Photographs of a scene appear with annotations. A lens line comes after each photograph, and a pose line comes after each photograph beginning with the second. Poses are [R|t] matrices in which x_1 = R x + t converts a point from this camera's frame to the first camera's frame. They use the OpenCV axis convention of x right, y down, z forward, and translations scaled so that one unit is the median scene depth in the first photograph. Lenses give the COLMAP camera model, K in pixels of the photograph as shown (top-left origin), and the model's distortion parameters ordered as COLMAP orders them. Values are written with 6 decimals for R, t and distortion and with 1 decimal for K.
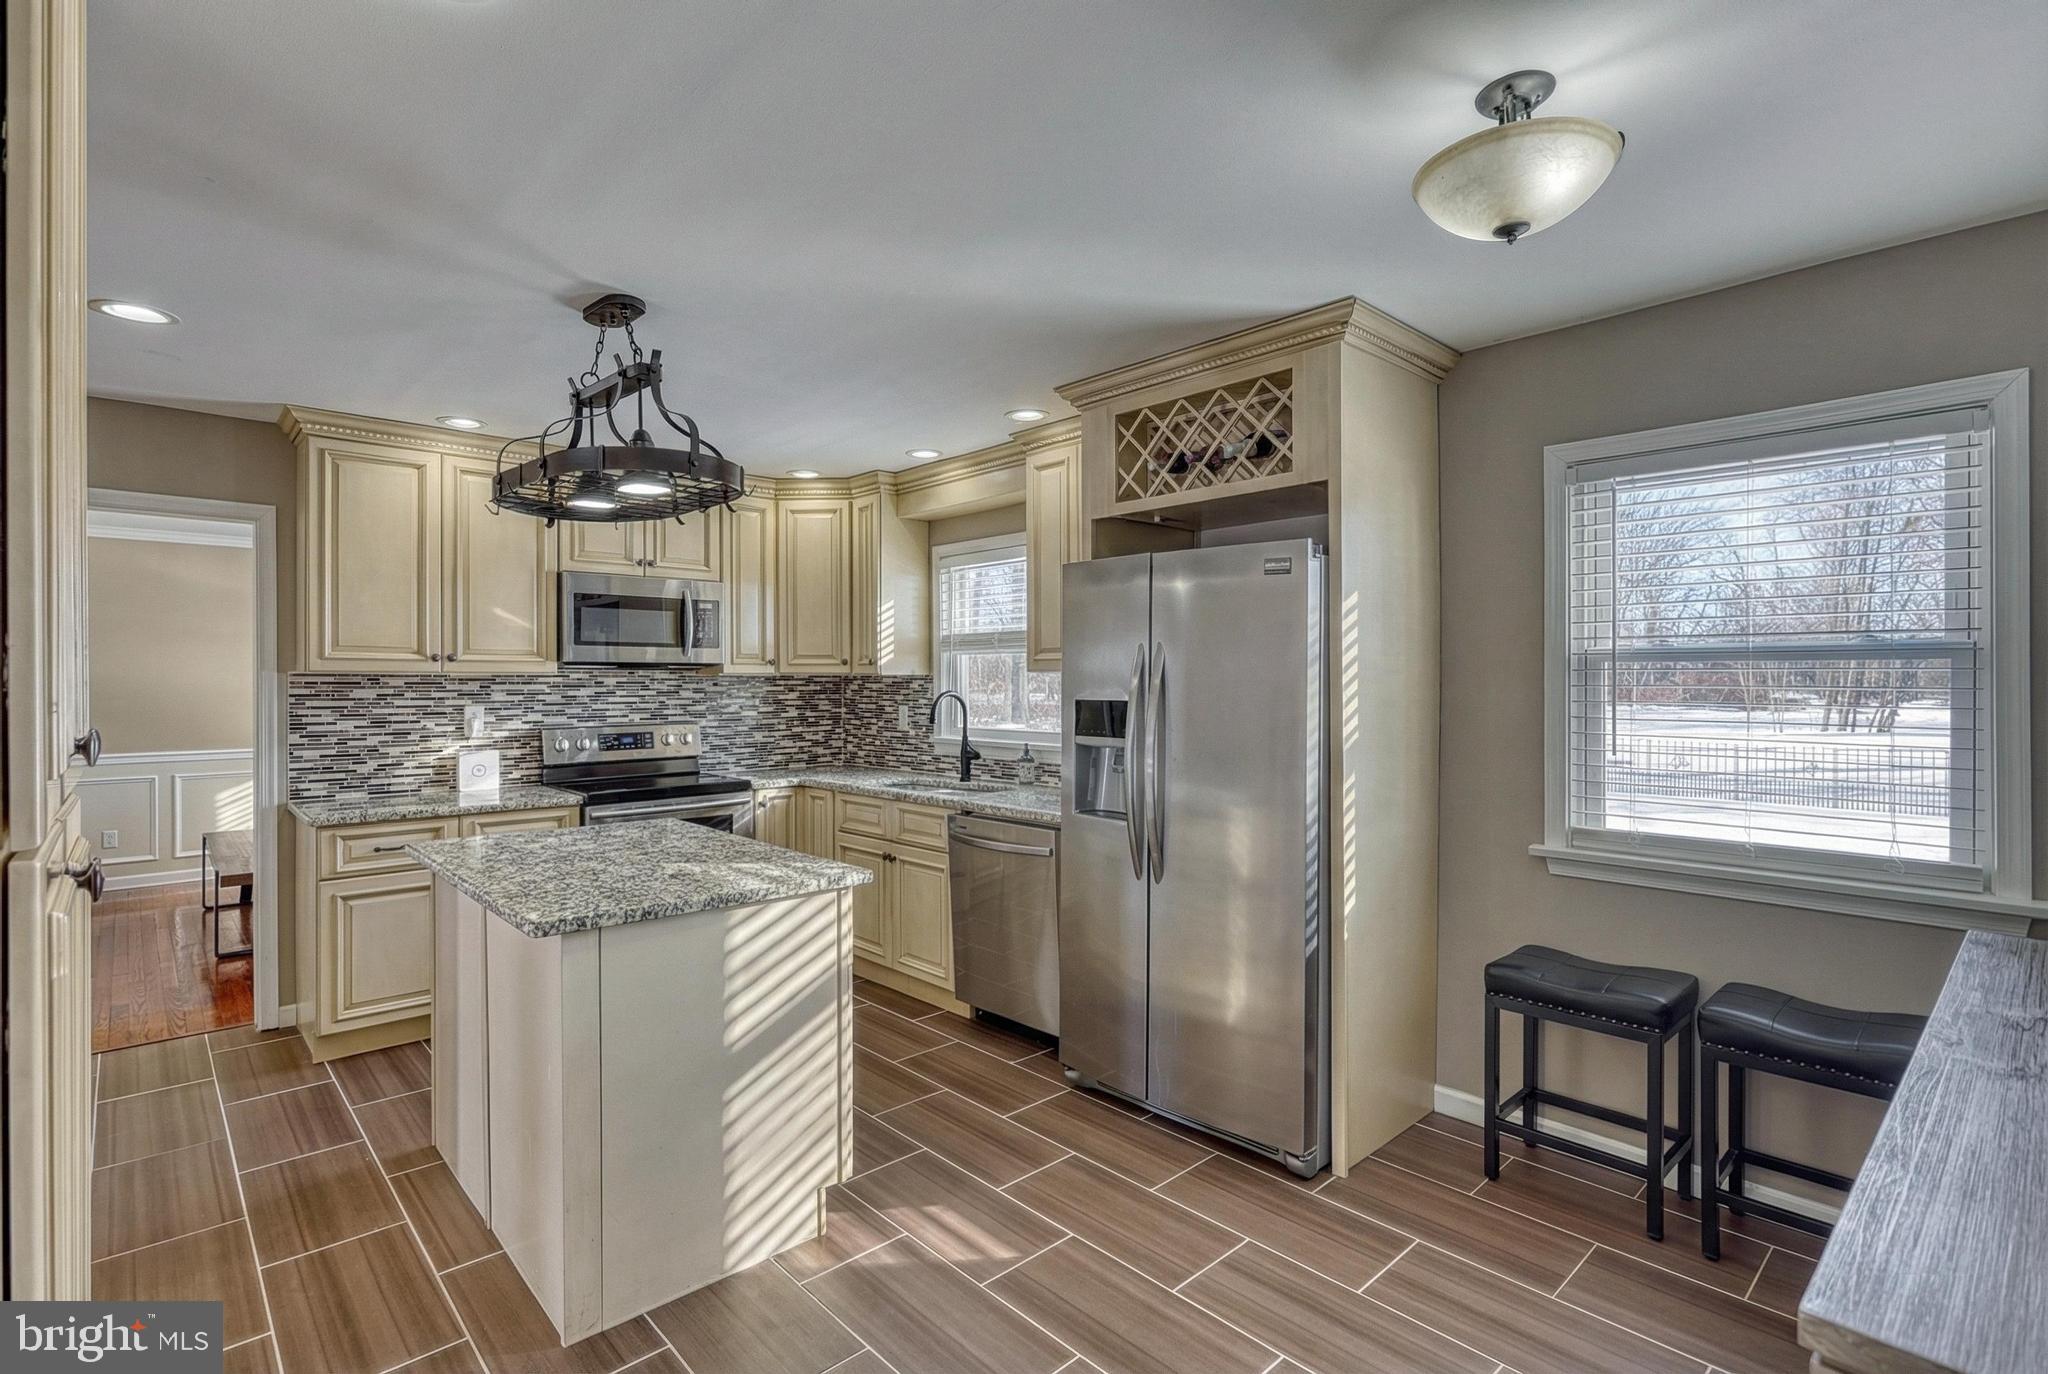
lens RADIAL K [[969.0, 0, 1035.0], [0, 969.0, 689.1], [0, 0, 1]] dist [0.005344, 0.000733]
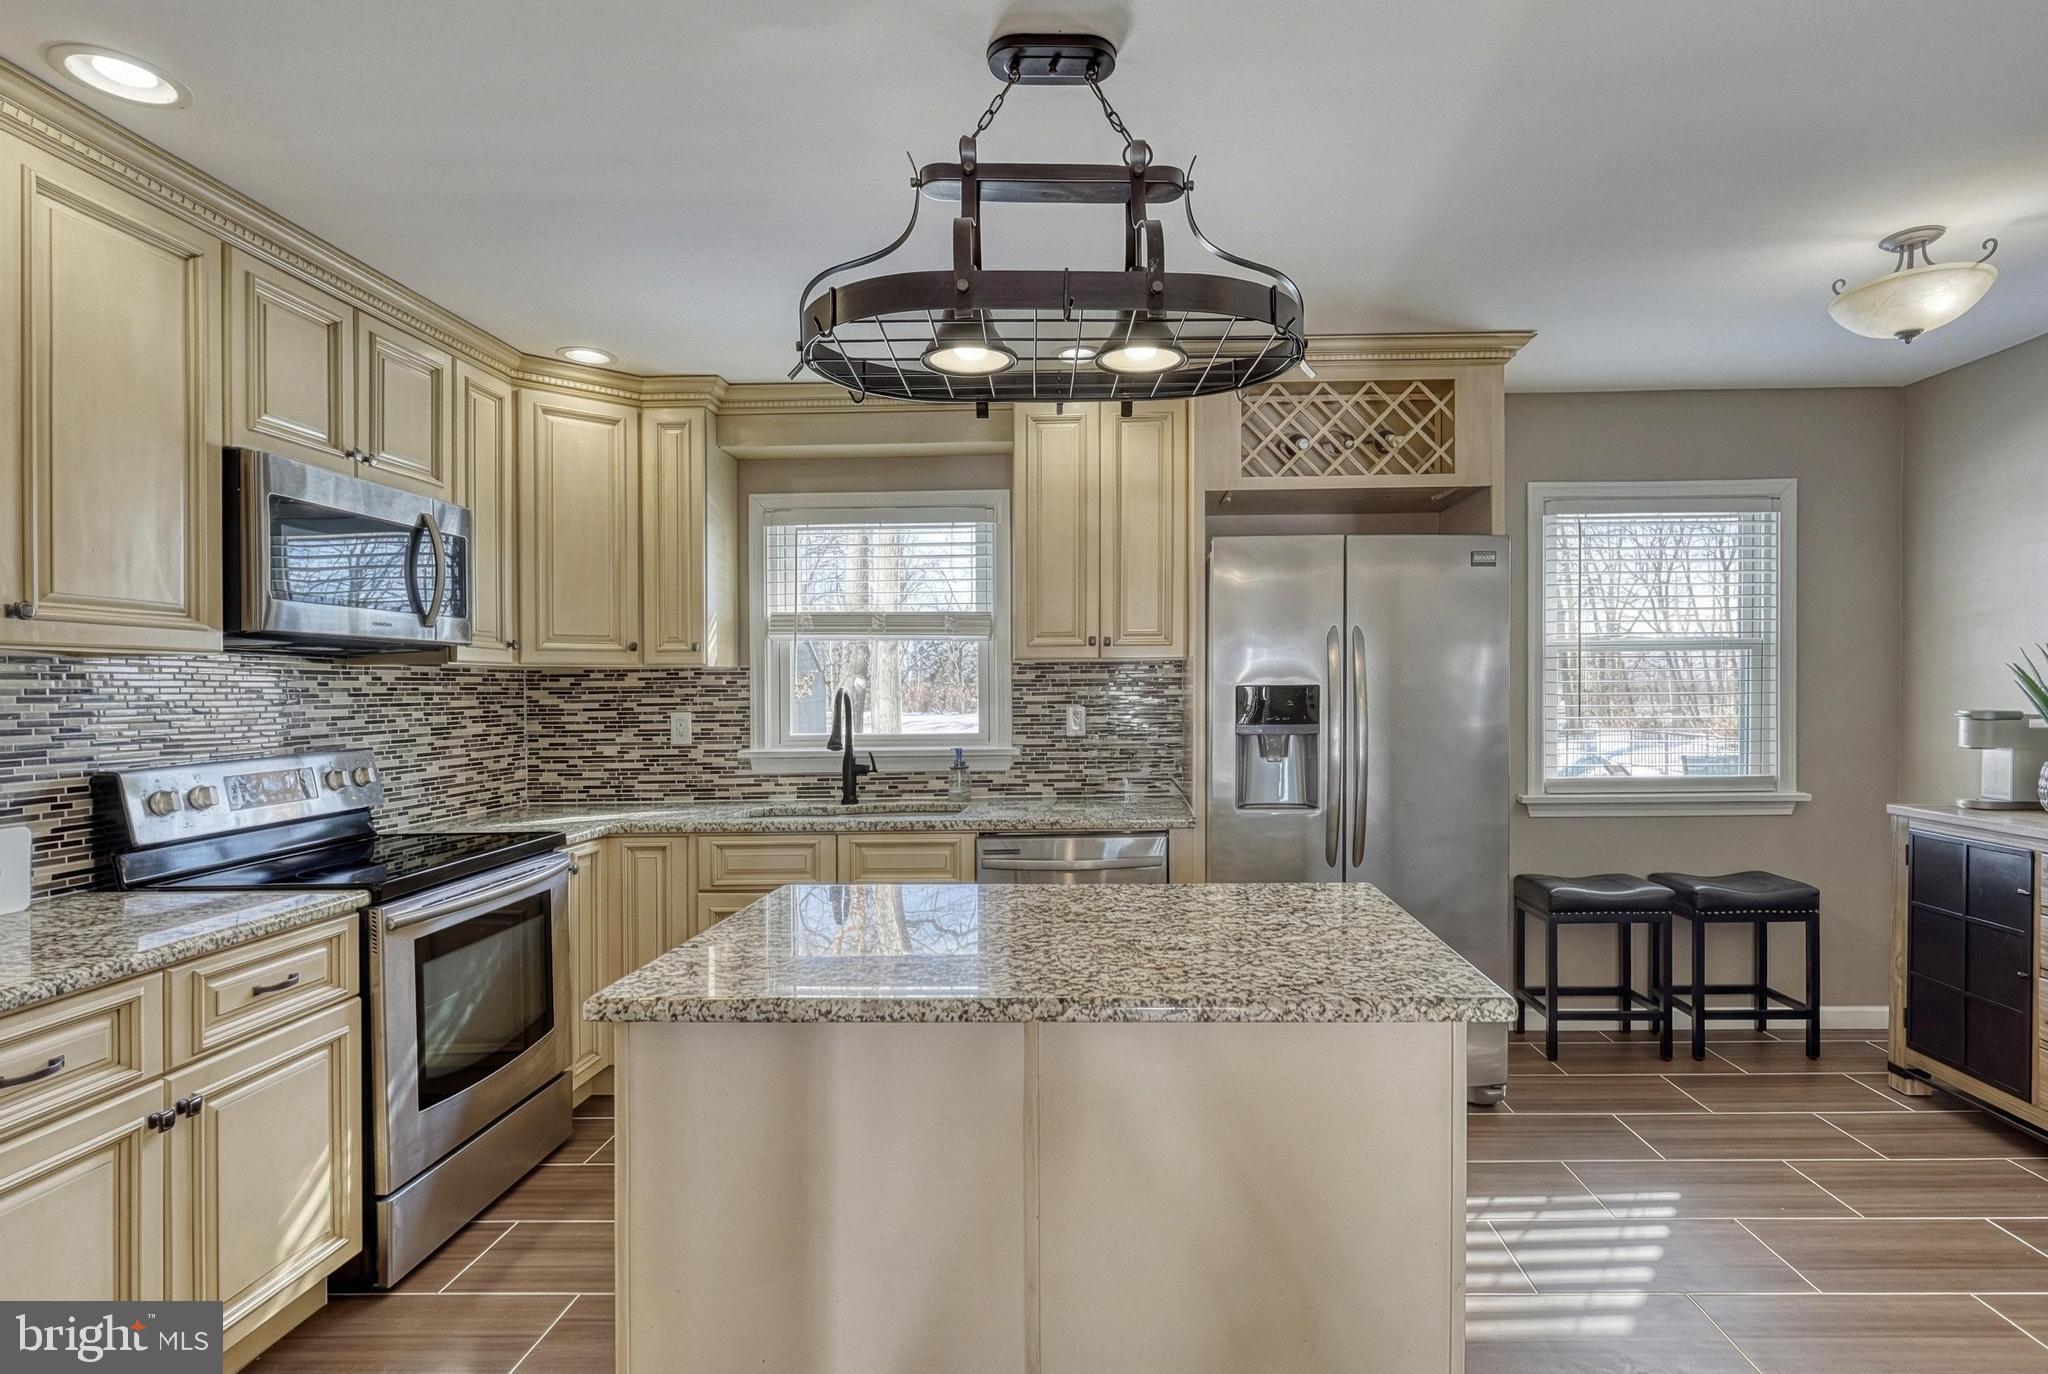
lens RADIAL K [[969.0, 0, 1090.8], [0, 969.0, 695.6], [0, 0, 1]] dist [0.005344, 0.000733]
pose [[0.700537, -0.014122, 0.713476, -0.506375], [0.017598, 0.999842, 0.002511, 0.010538], [-0.713399, 0.010797, 0.700675, 0.330352]]
